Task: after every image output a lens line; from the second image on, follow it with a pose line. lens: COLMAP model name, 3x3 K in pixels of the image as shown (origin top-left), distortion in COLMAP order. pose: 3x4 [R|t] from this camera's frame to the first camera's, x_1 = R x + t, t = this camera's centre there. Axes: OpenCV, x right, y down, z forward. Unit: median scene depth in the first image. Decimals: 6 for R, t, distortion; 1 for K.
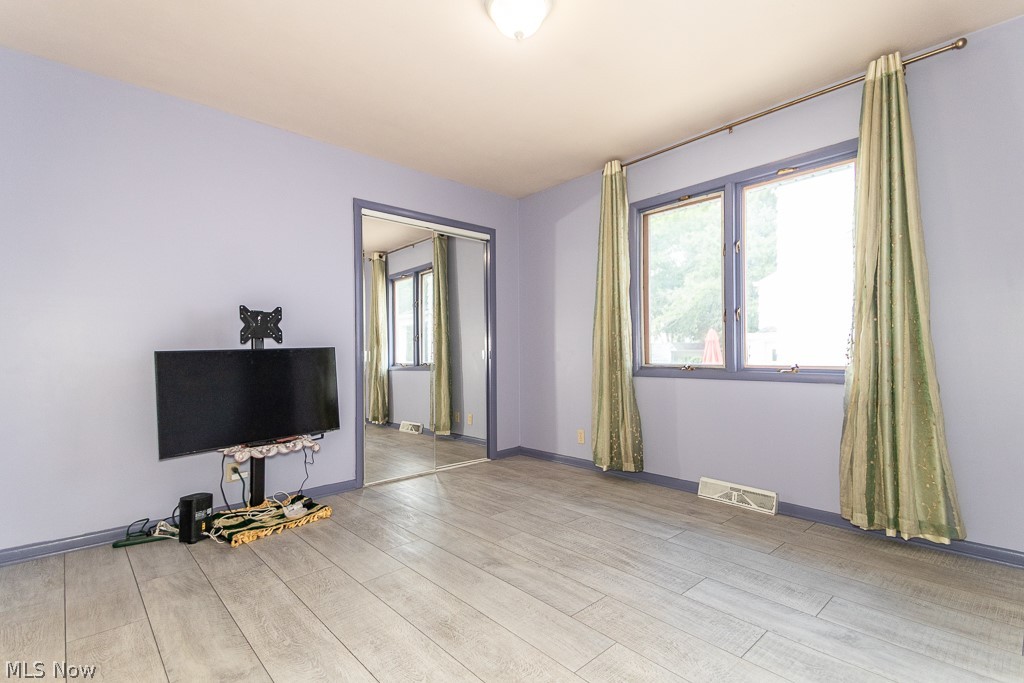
lens RADIAL K [[465.7, 0, 510.5], [0, 465.7, 346.2], [0, 0, 1]] dist [0.080450, -0.031898]
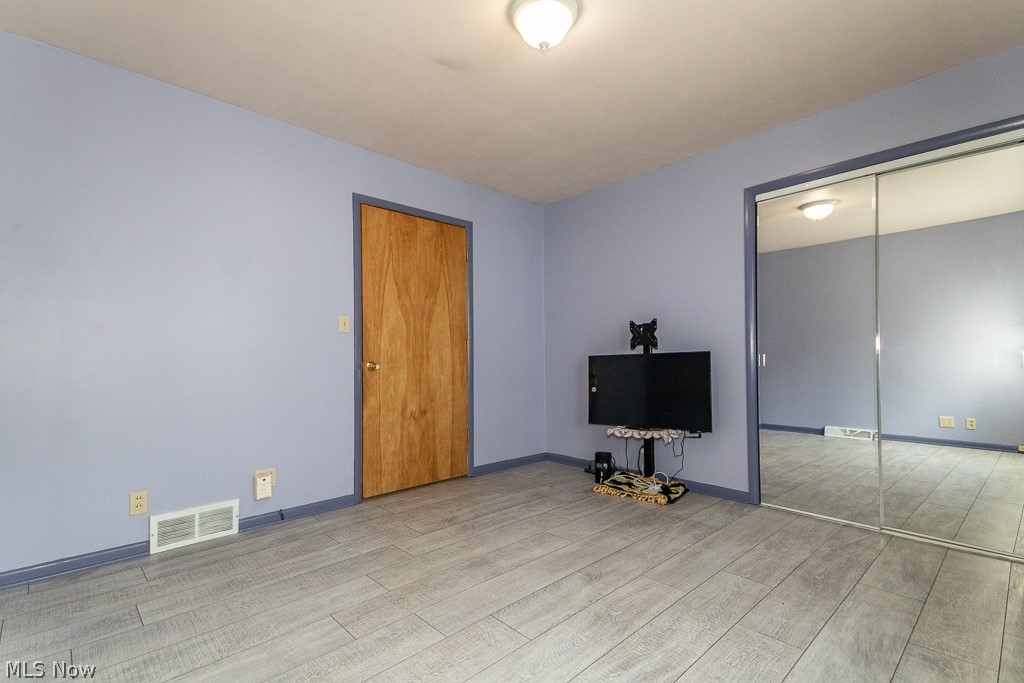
lens RADIAL K [[465.7, 0, 510.5], [0, 465.7, 346.2], [0, 0, 1]] dist [0.080450, -0.031898]
pose [[0.021765, -0.010019, -0.999713, 0.734536], [0.031618, 0.999457, -0.009328, -0.013651], [0.999263, -0.031406, 0.022070, 0.636565]]
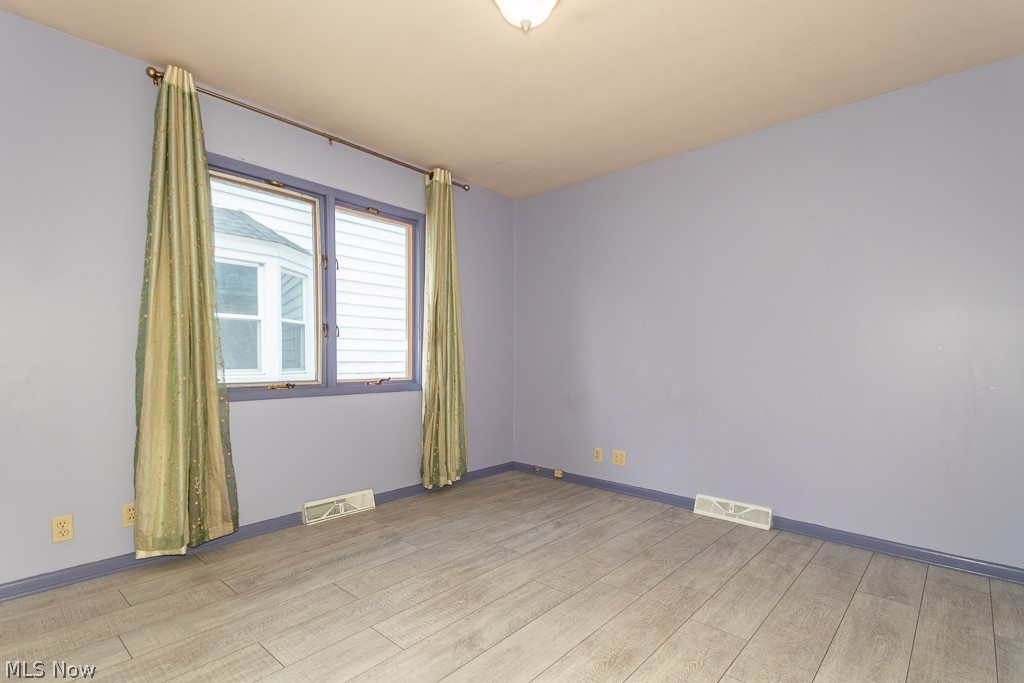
lens RADIAL K [[495.0, 0, 513.5], [0, 495.0, 366.7], [0, 0, 1]] dist [0.051541, 0.000036]
pose [[-0.103782, -0.012731, 0.994519, -0.671623], [-0.022657, 0.999689, 0.010433, -0.008840], [-0.994342, -0.021450, -0.104038, 0.790462]]
